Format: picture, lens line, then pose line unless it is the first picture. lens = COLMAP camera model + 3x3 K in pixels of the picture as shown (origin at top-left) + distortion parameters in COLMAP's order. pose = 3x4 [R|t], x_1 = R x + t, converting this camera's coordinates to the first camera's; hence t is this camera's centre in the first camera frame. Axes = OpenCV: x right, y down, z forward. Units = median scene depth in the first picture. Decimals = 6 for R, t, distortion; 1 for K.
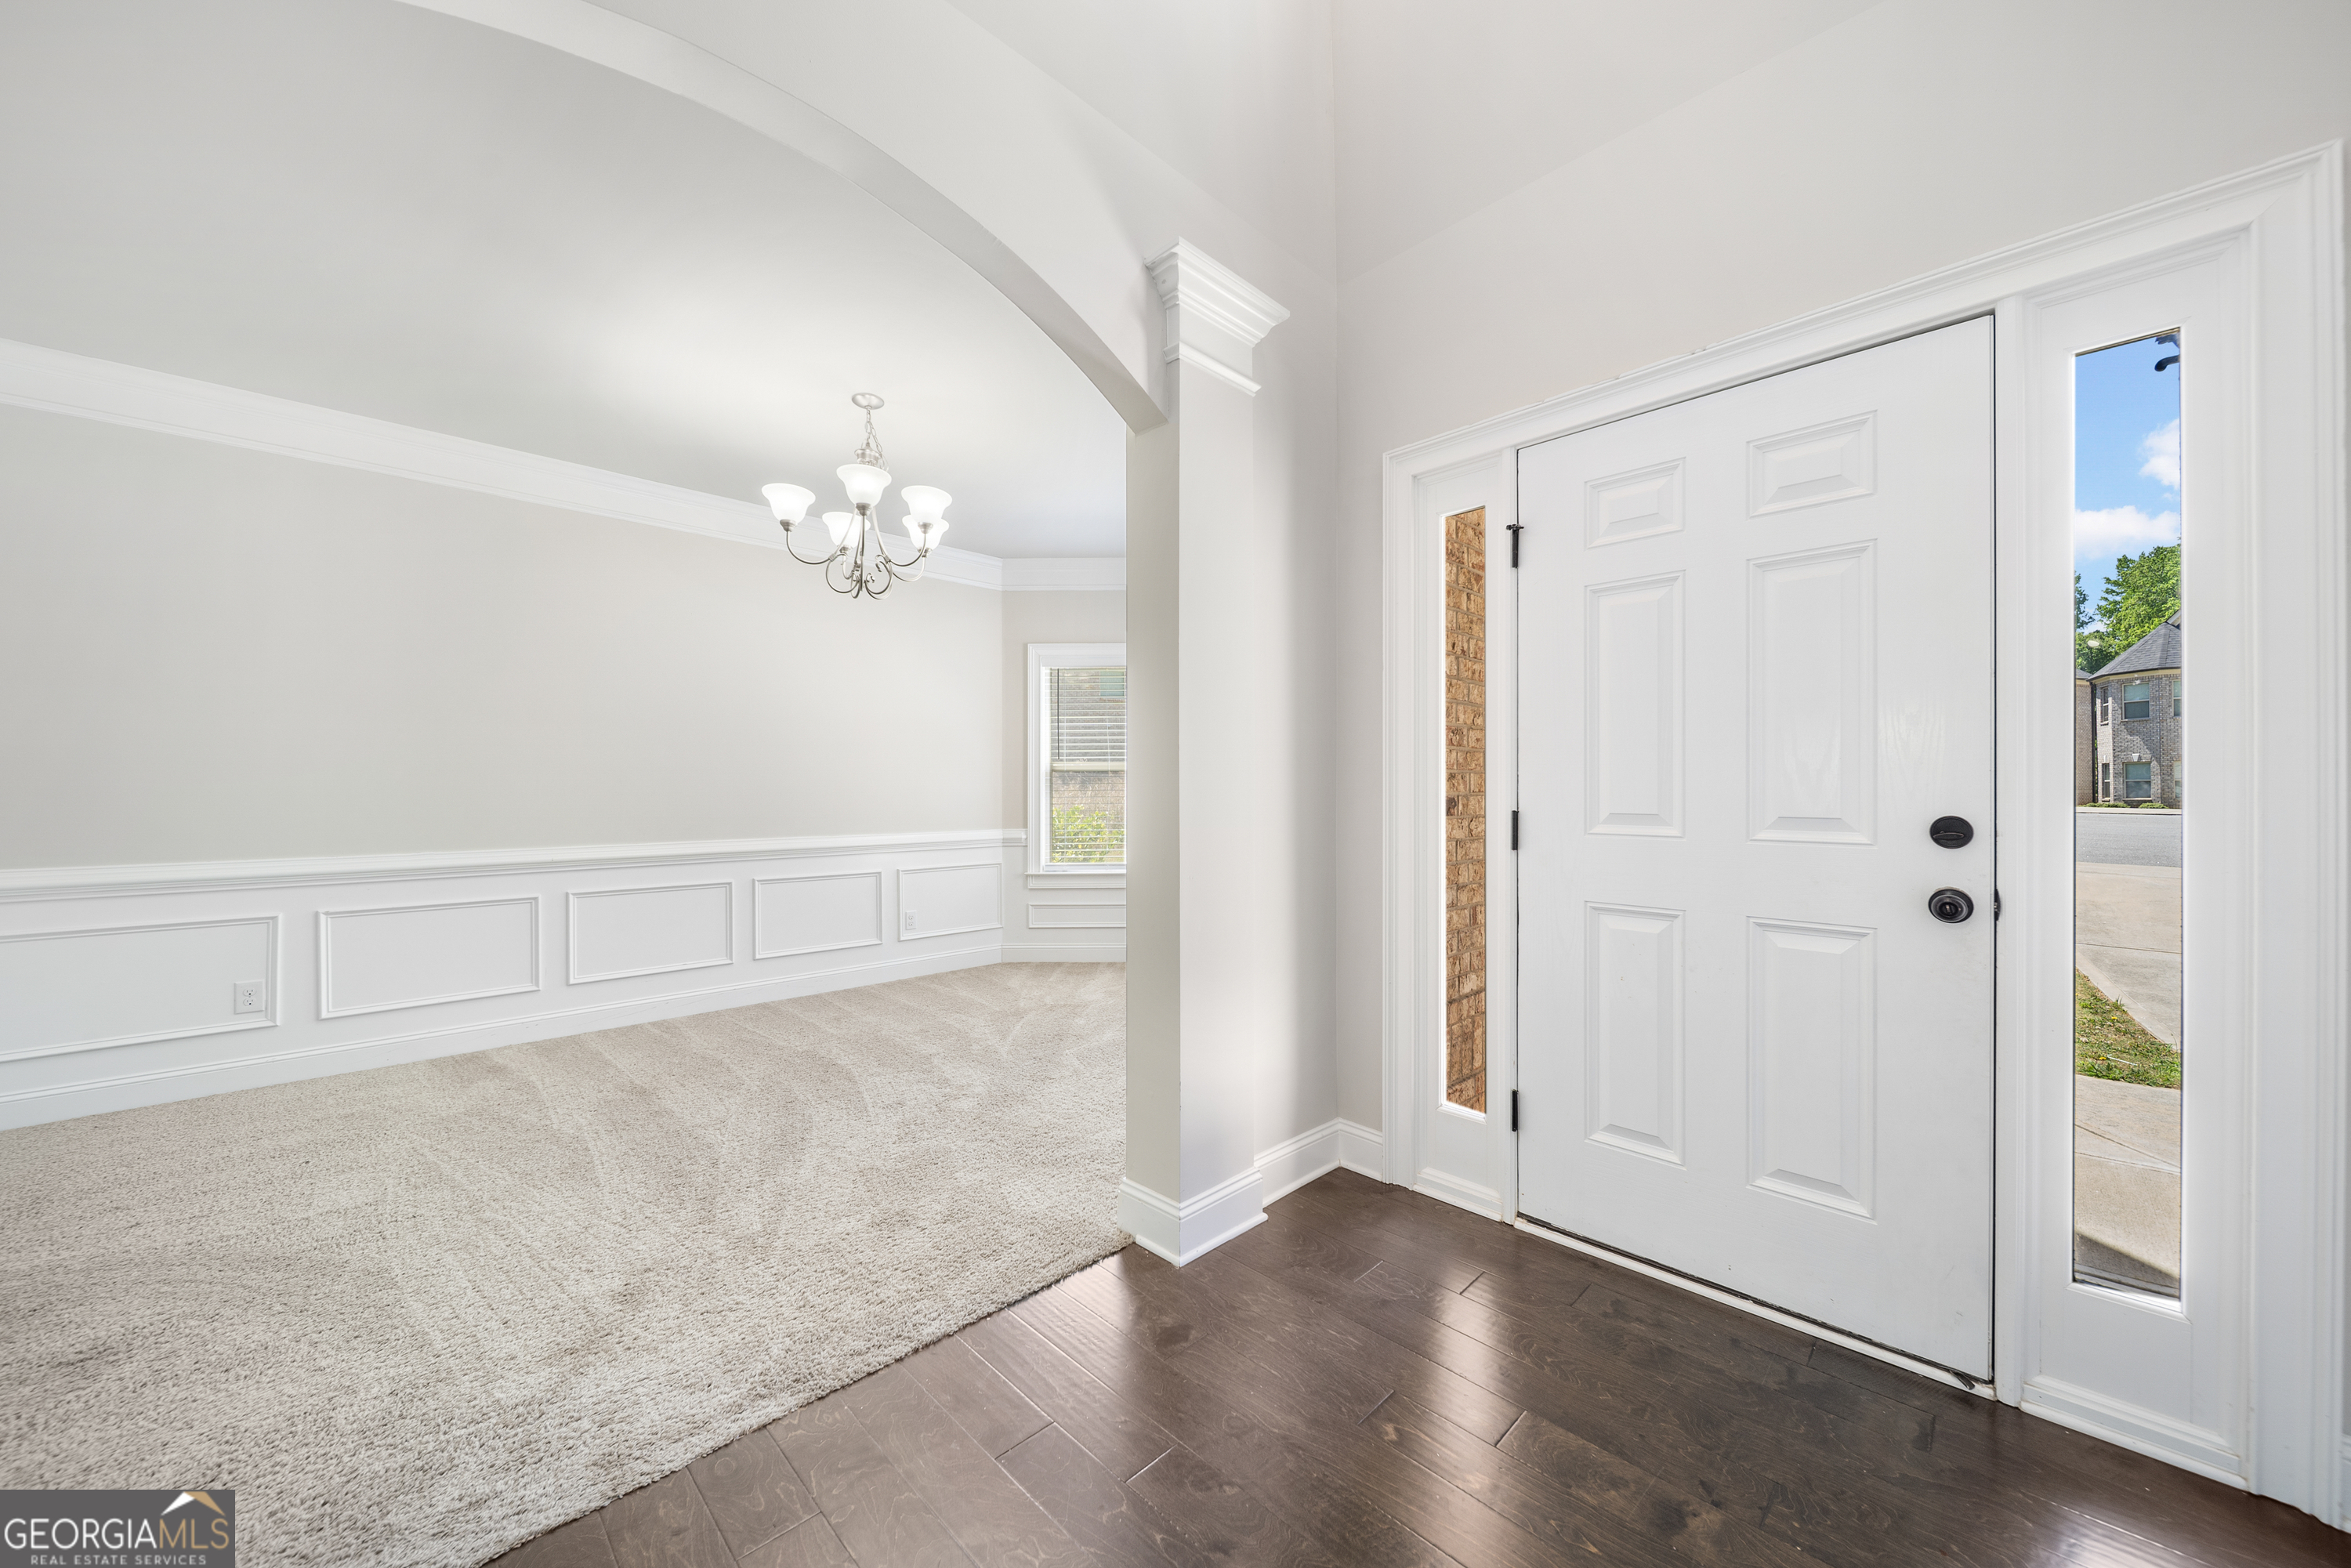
lens RADIAL K [[846.2, 0, 1181.0], [0, 846.2, 783.4], [0, 0, 1]] dist [0.000353, -0.002055]
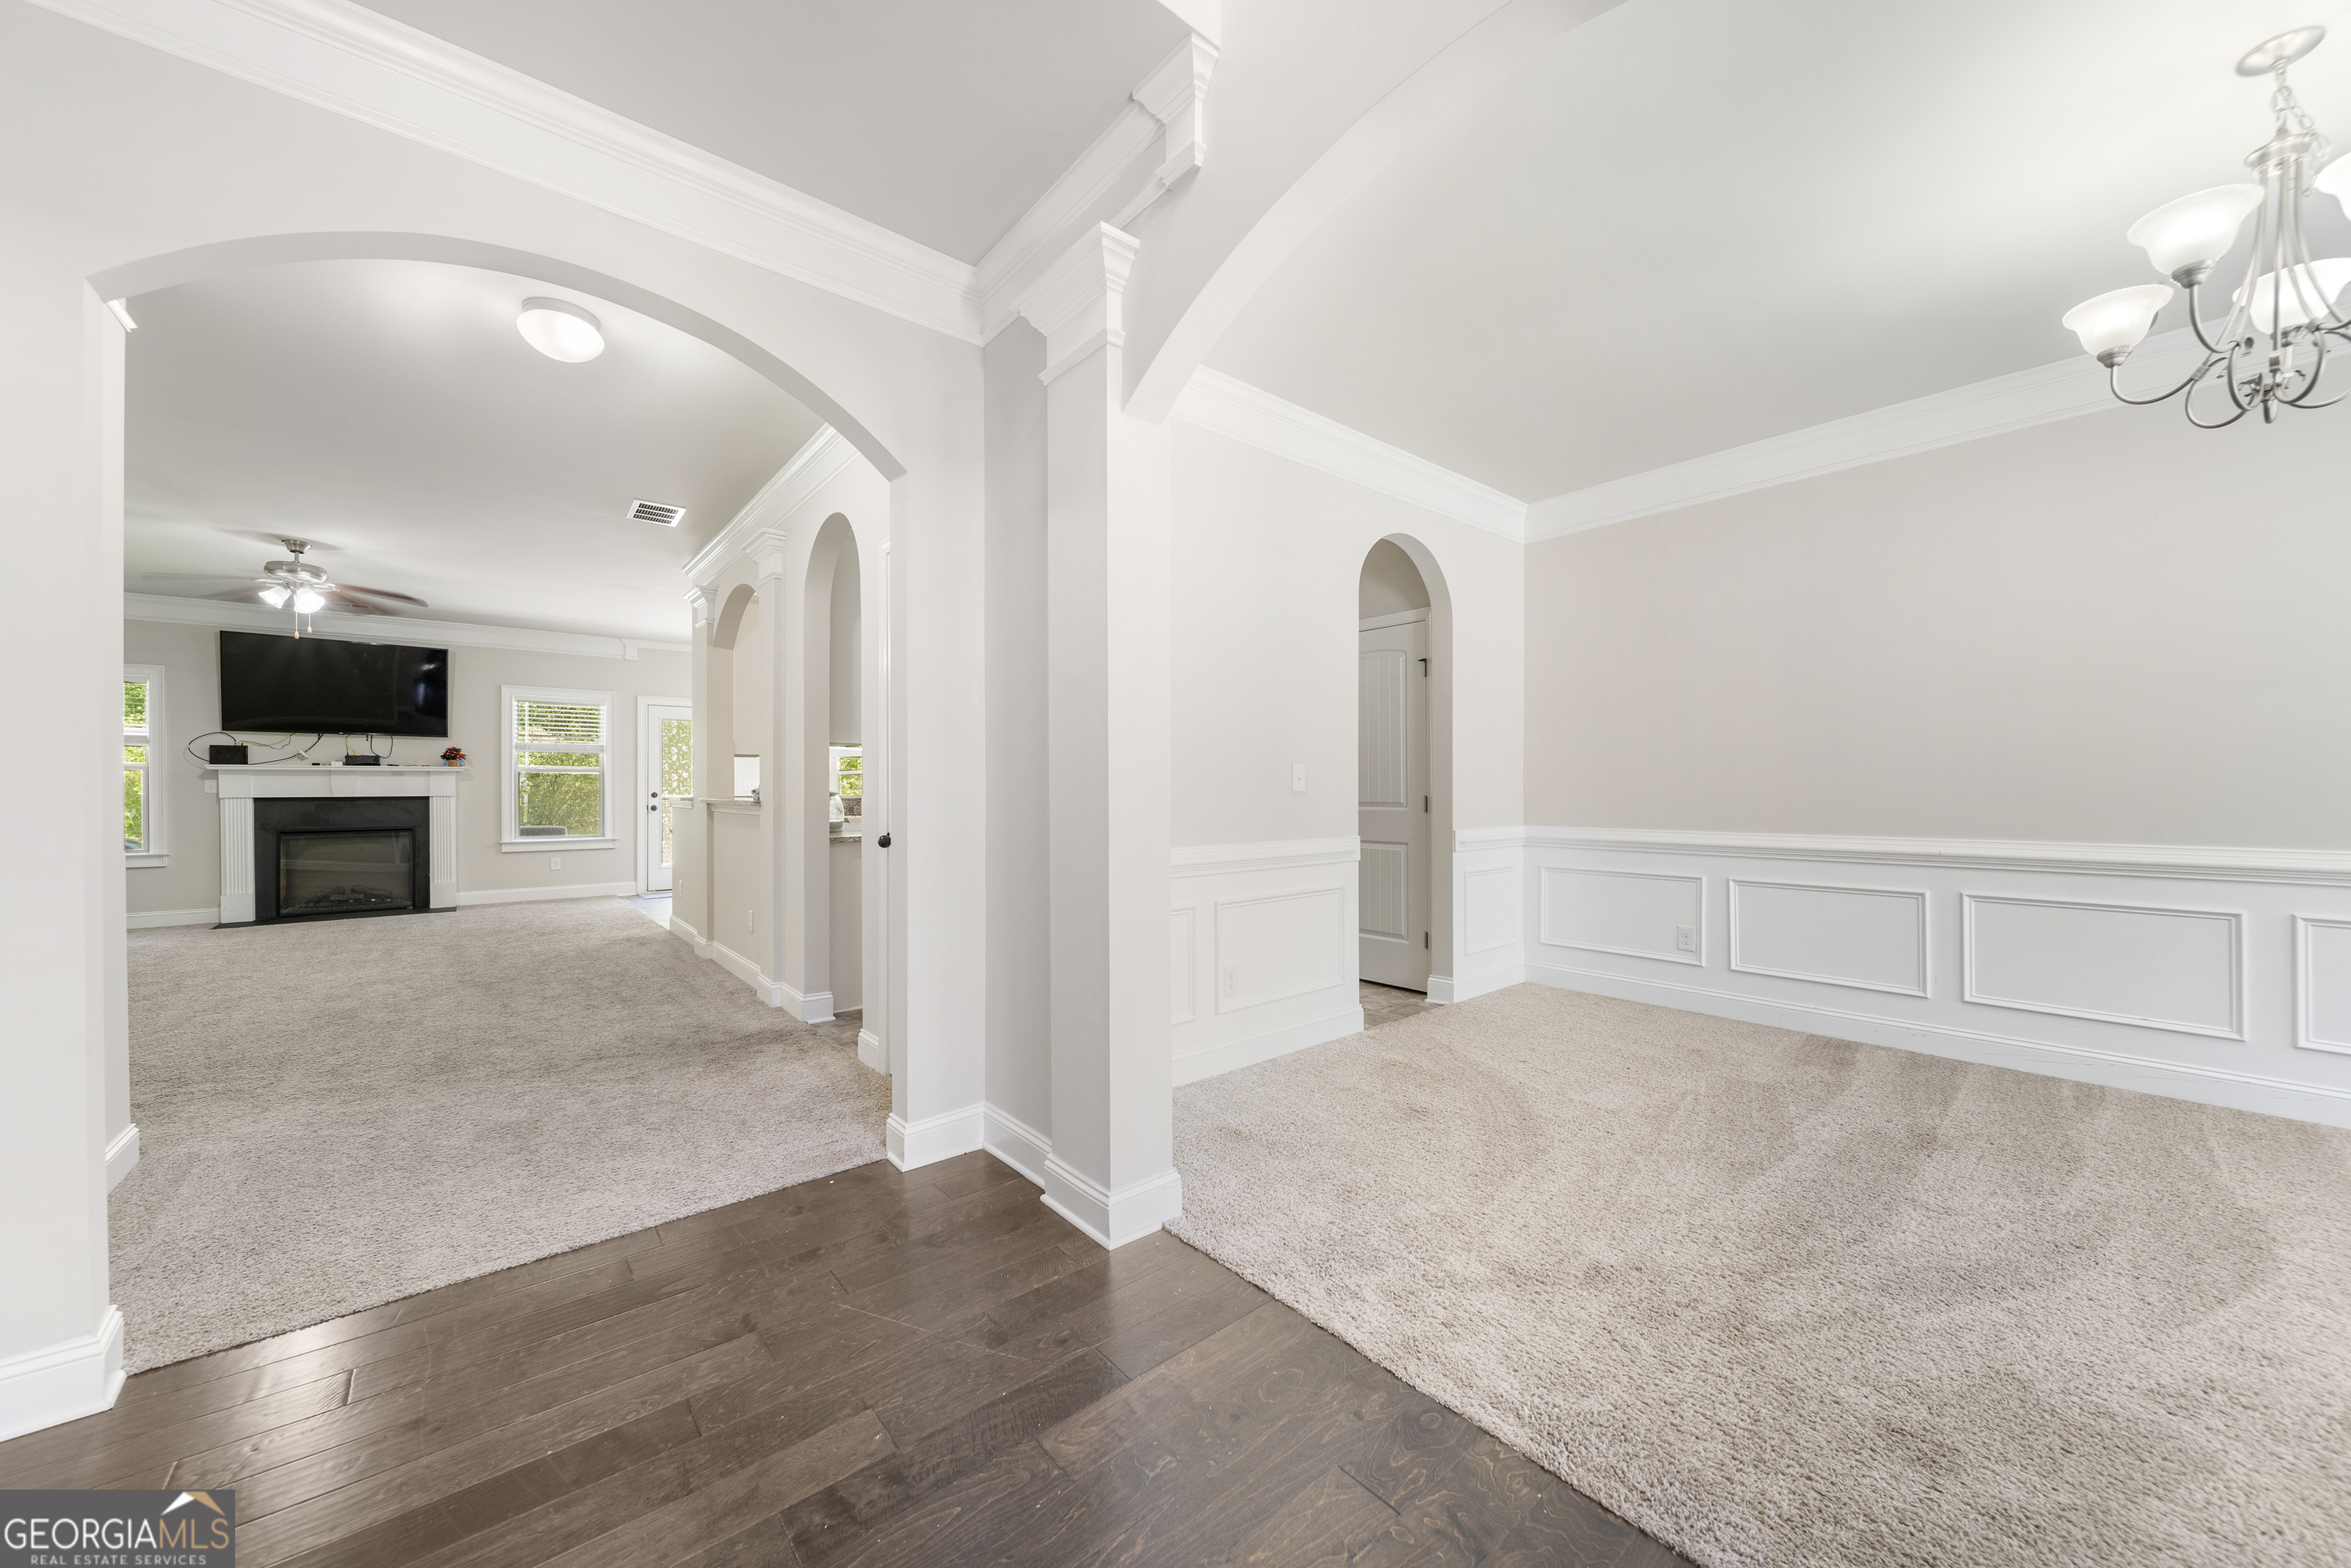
lens RADIAL K [[846.2, 0, 1181.7], [0, 846.2, 788.2], [0, 0, 1]] dist [0.000353, -0.002055]
pose [[-0.079436, 0.006521, -0.996819, 0.226009], [0.016060, 0.999857, 0.005261, 0.006430], [0.996711, -0.015591, -0.079529, 0.340516]]
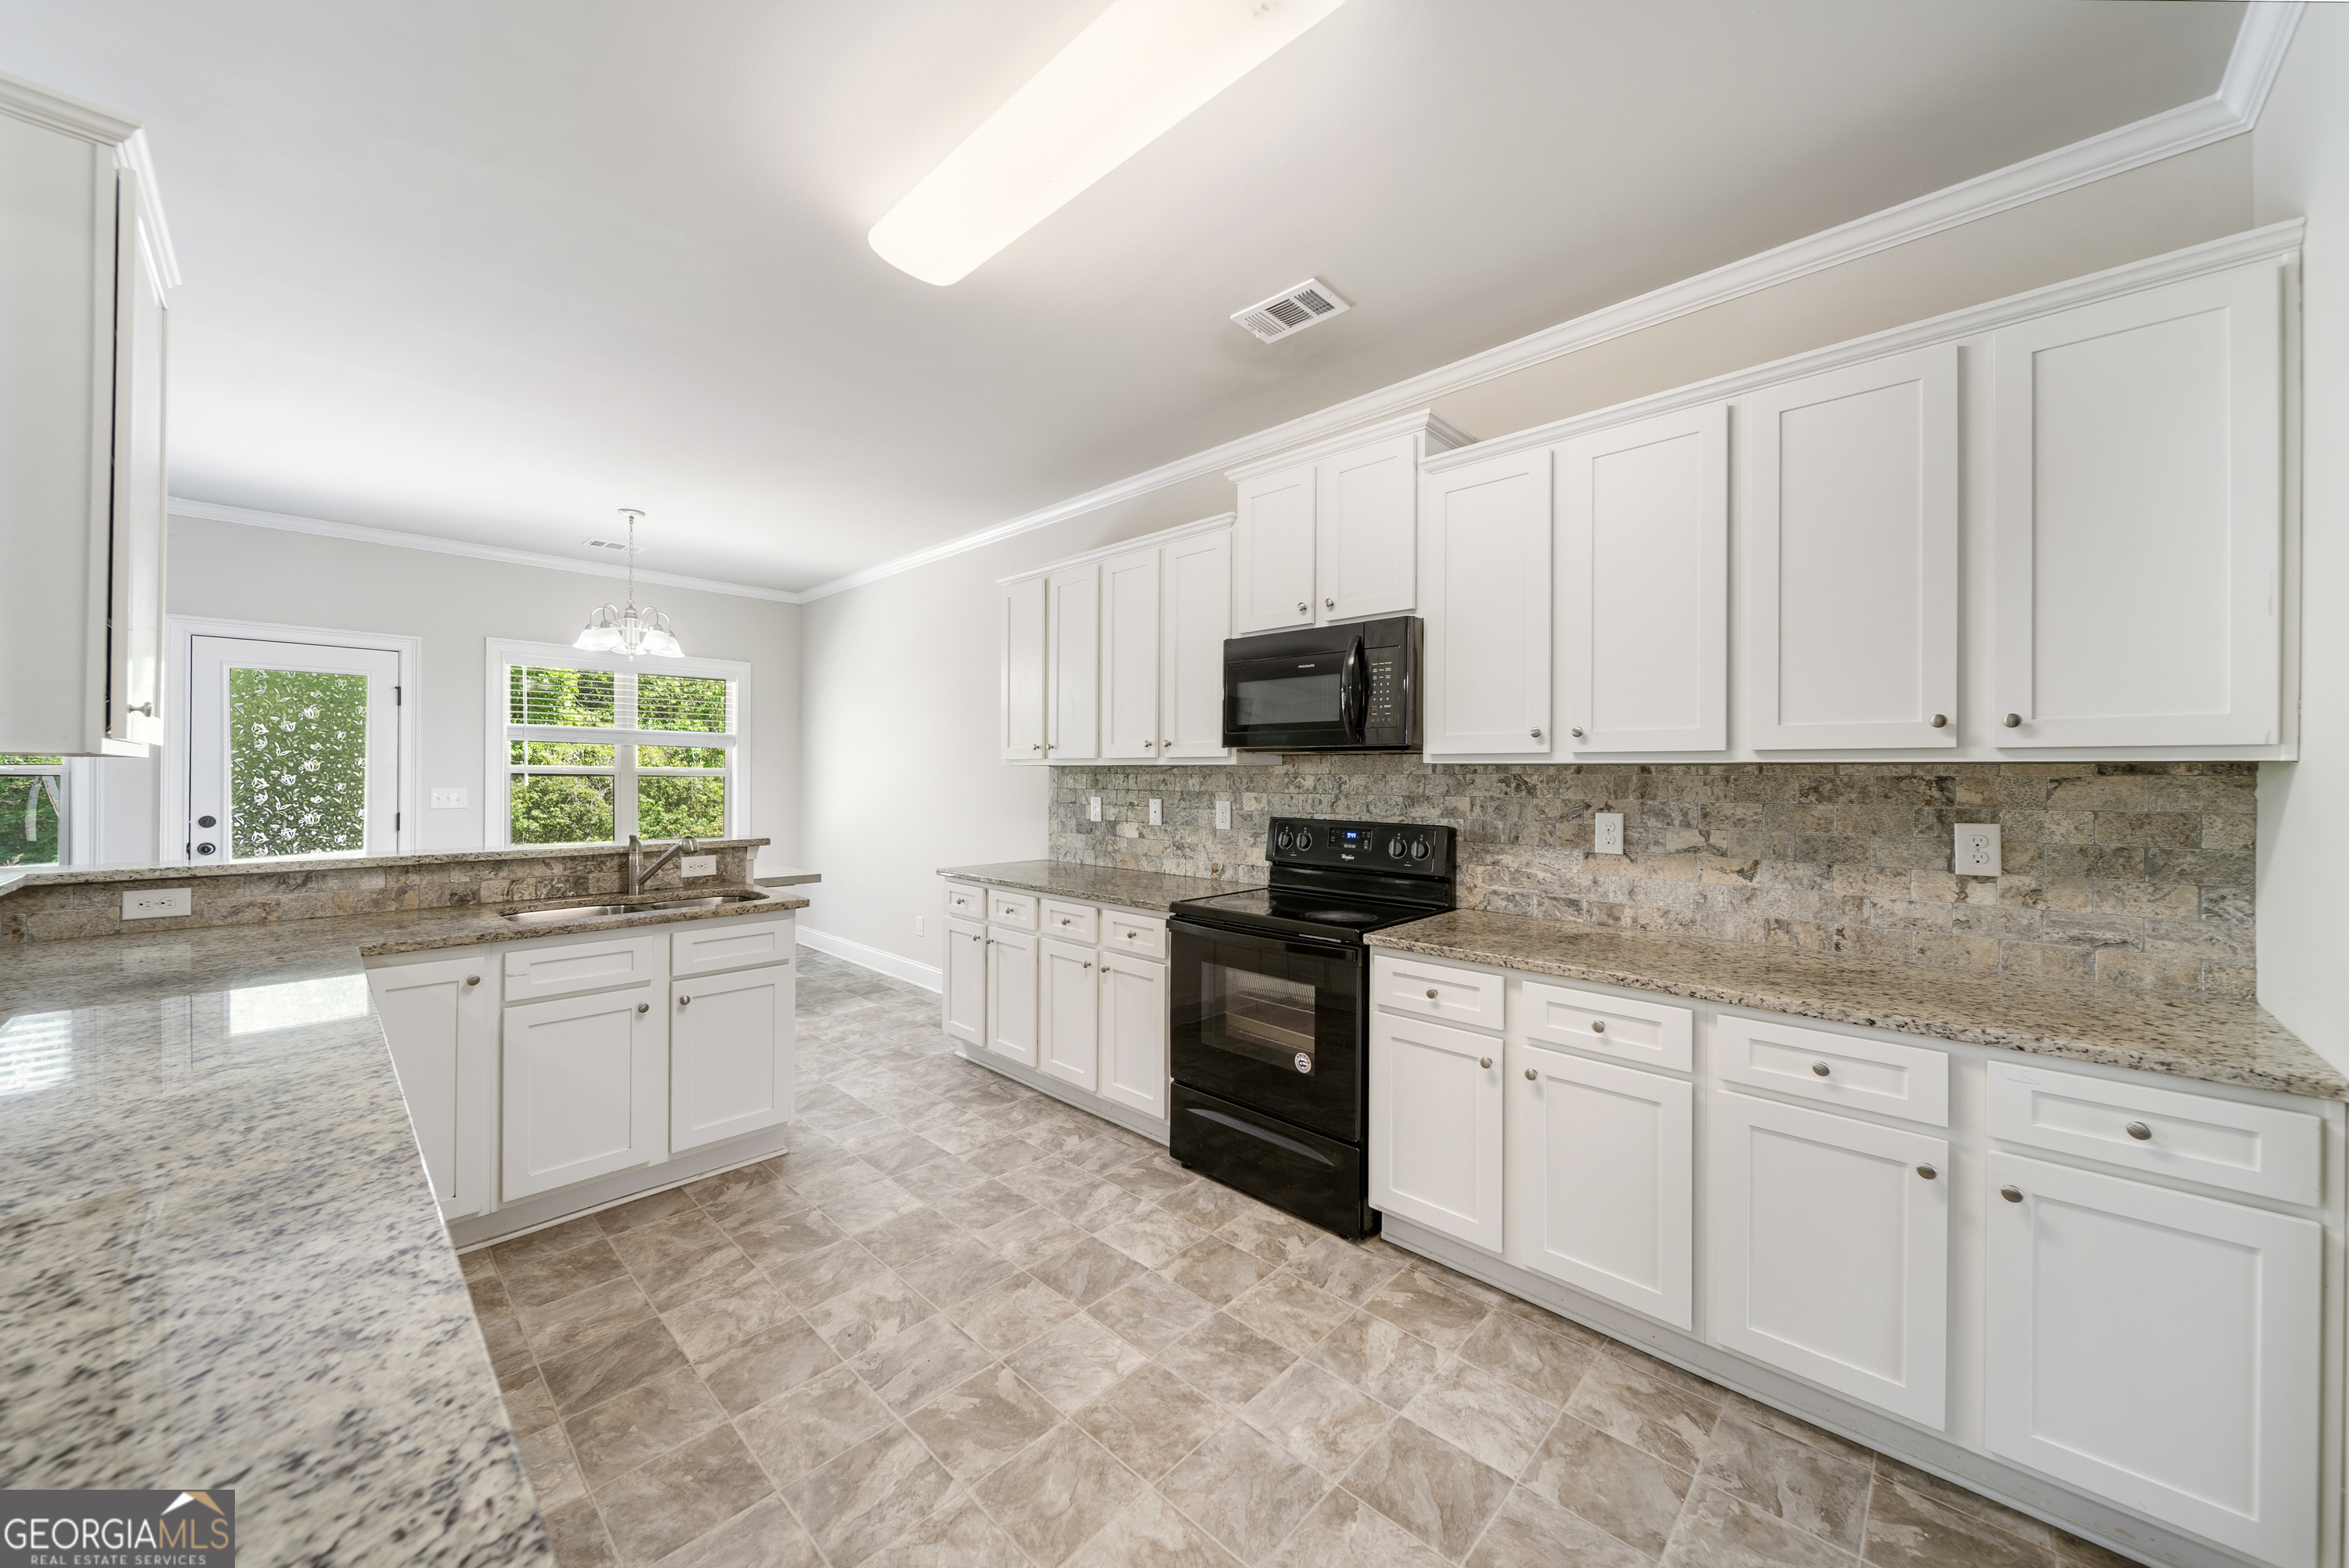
lens RADIAL K [[845.5, 0, 1172.9], [0, 845.5, 771.8], [0, 0, 1]] dist [0.000353, -0.002055]
pose [[0.020026, 0.004117, -0.999791, -1.039541], [0.008765, 0.999952, 0.004293, -0.055020], [0.999761, -0.008849, 0.019989, -0.109326]]
